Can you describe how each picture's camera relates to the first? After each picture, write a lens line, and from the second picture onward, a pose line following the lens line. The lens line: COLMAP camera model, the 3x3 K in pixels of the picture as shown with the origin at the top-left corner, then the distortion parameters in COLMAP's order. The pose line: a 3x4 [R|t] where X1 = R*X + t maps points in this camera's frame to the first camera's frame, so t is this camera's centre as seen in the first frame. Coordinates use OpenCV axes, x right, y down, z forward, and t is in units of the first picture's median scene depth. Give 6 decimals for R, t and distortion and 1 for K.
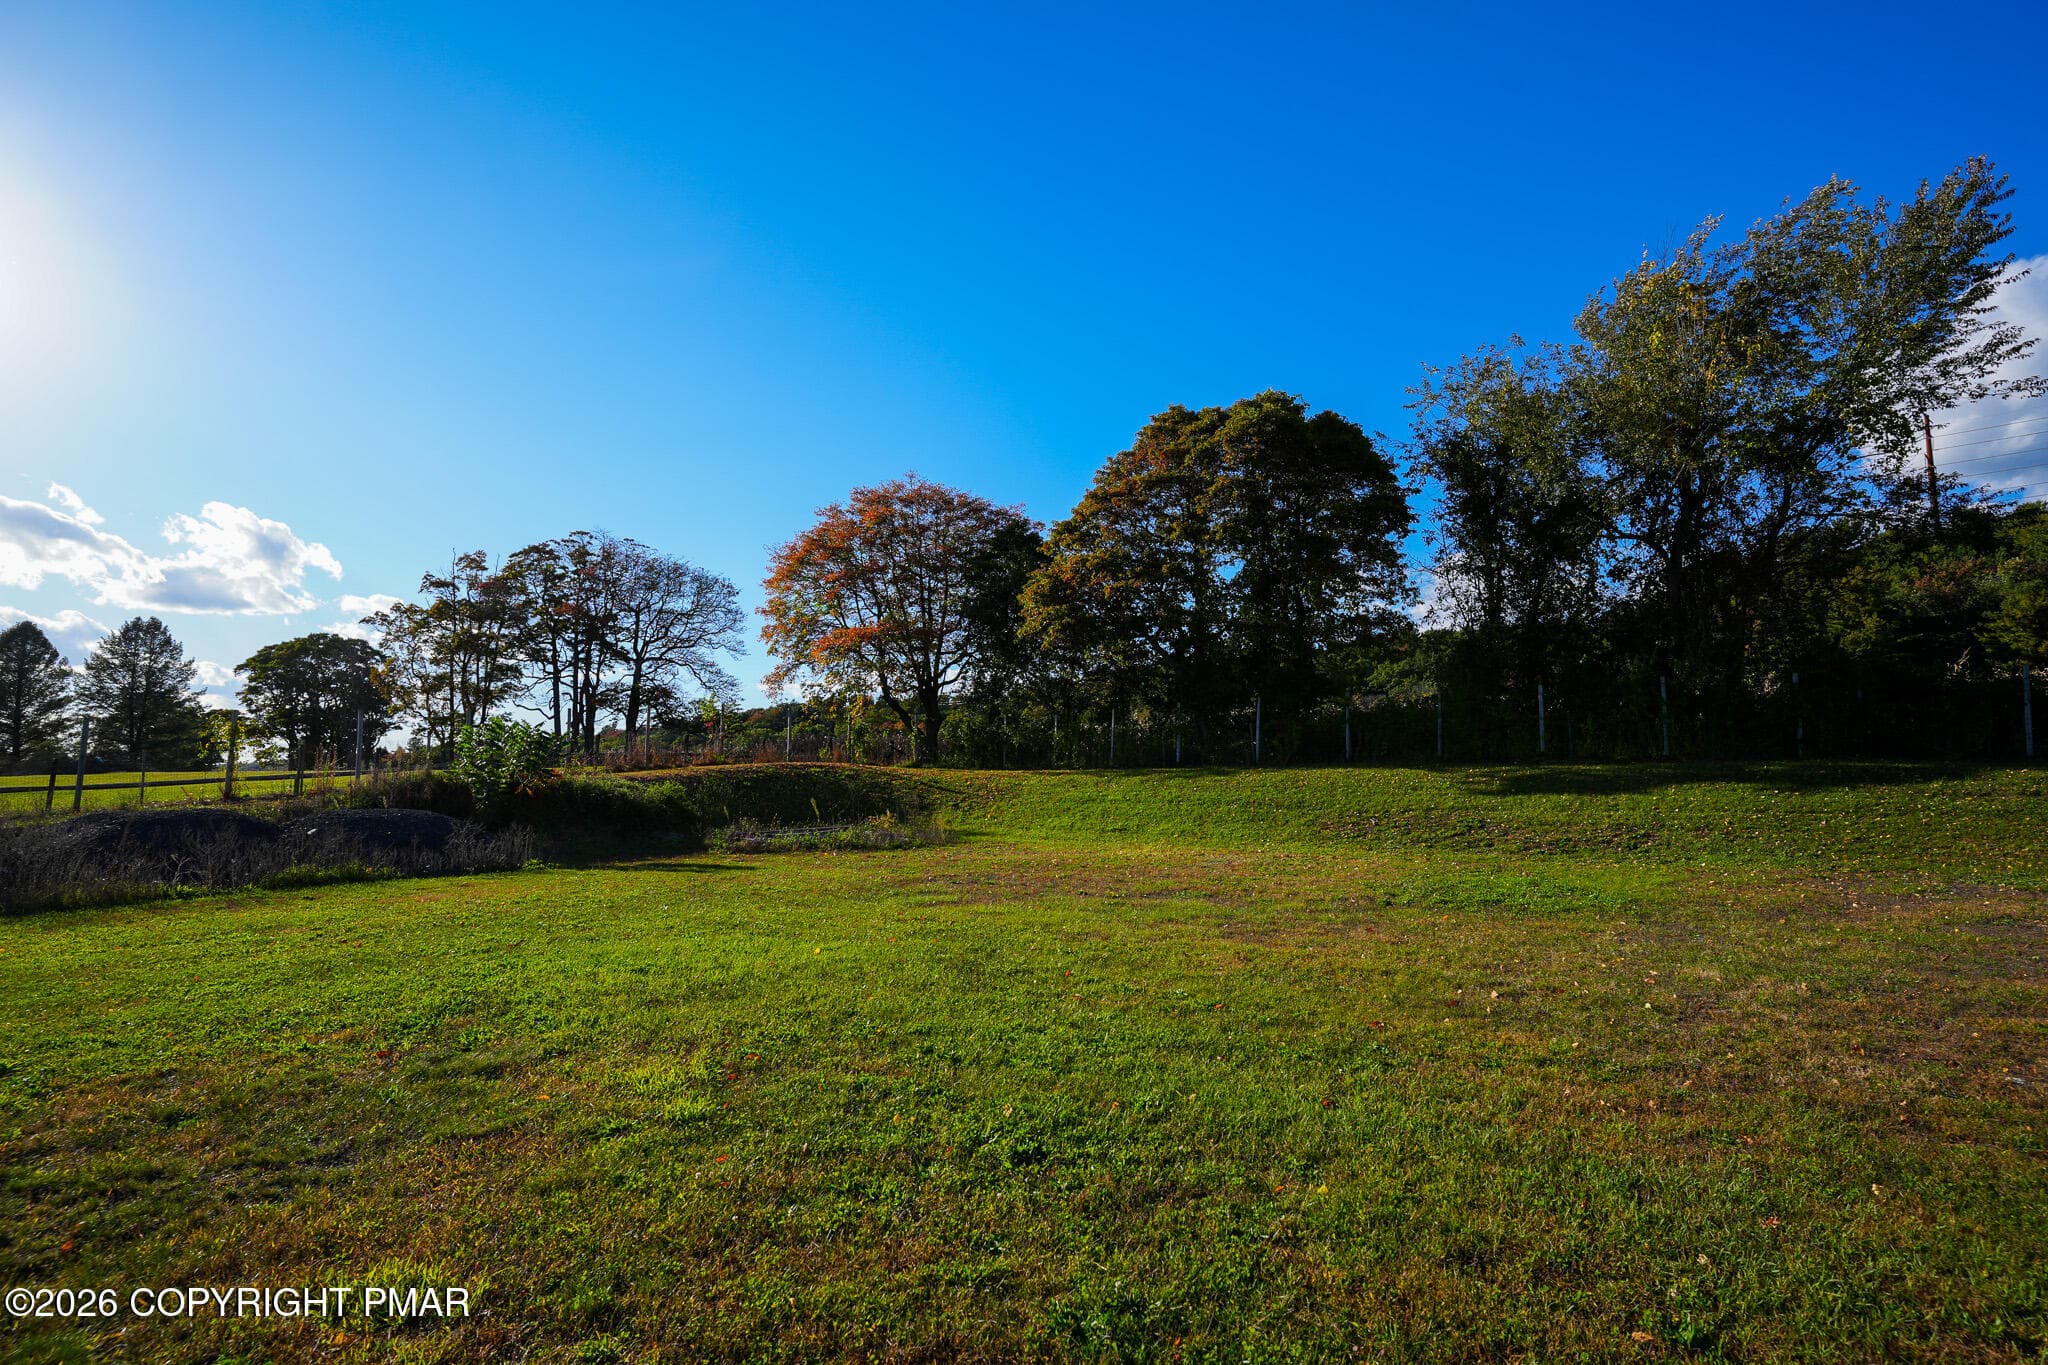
lens RADIAL K [[970.3, 0, 1029.8], [0, 970.3, 686.5], [0, 0, 1]] dist [-0.063817, 0.025453]
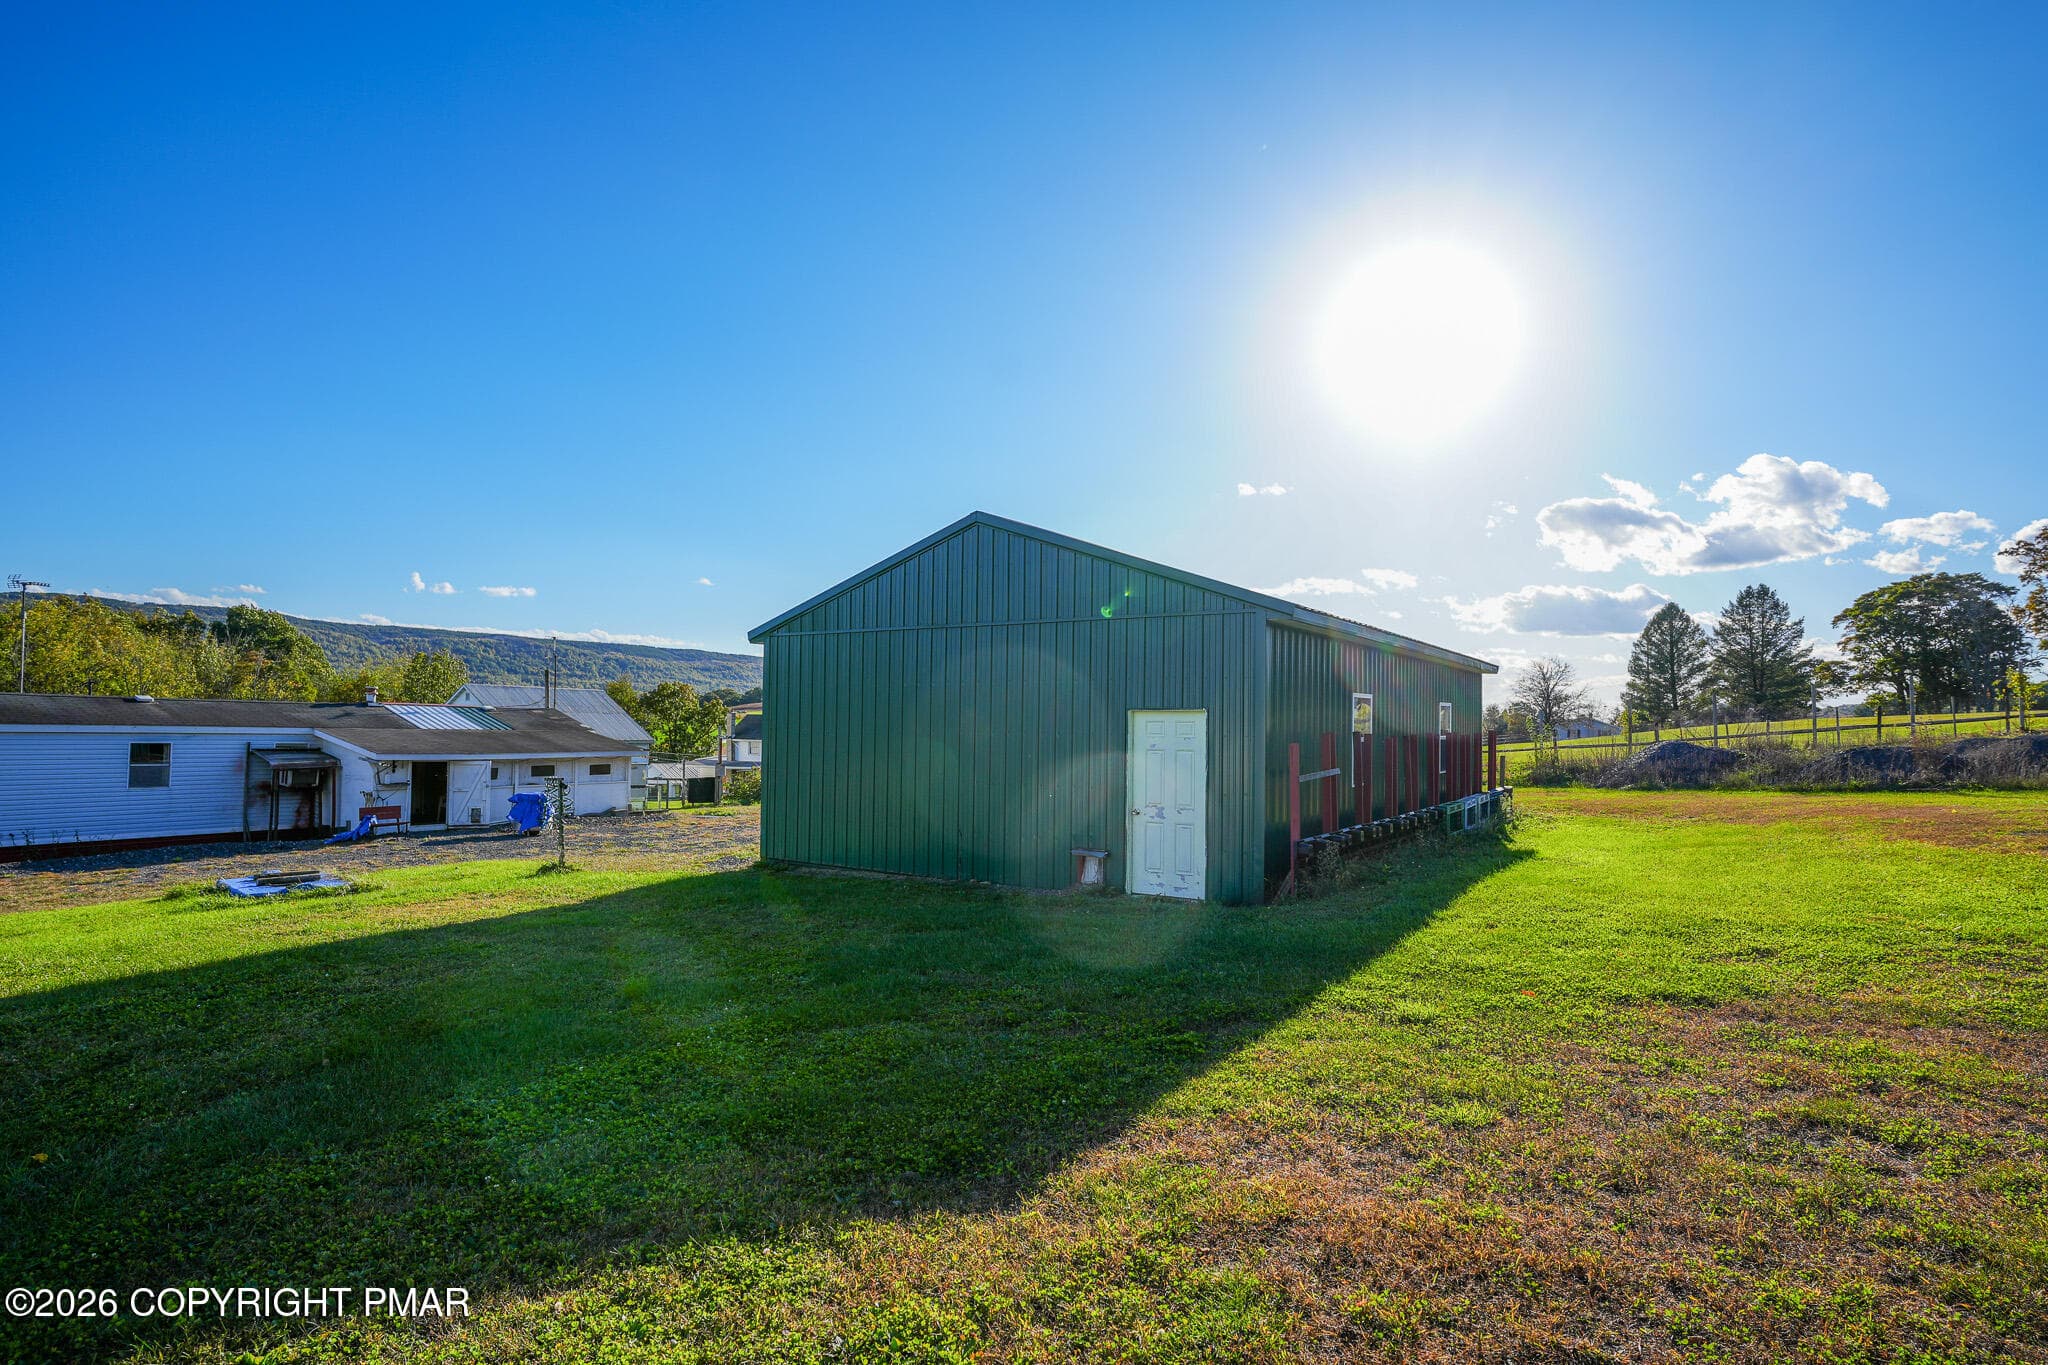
lens RADIAL K [[1045.1, 0, 1060.6], [0, 1045.1, 685.9], [0, 0, 1]] dist [0.005097, 0.005984]
pose [[0.271368, -0.055223, -0.960890, 0.042324], [0.111214, 0.993465, -0.025687, -0.012219], [0.956029, -0.099893, 0.275736, -0.155789]]
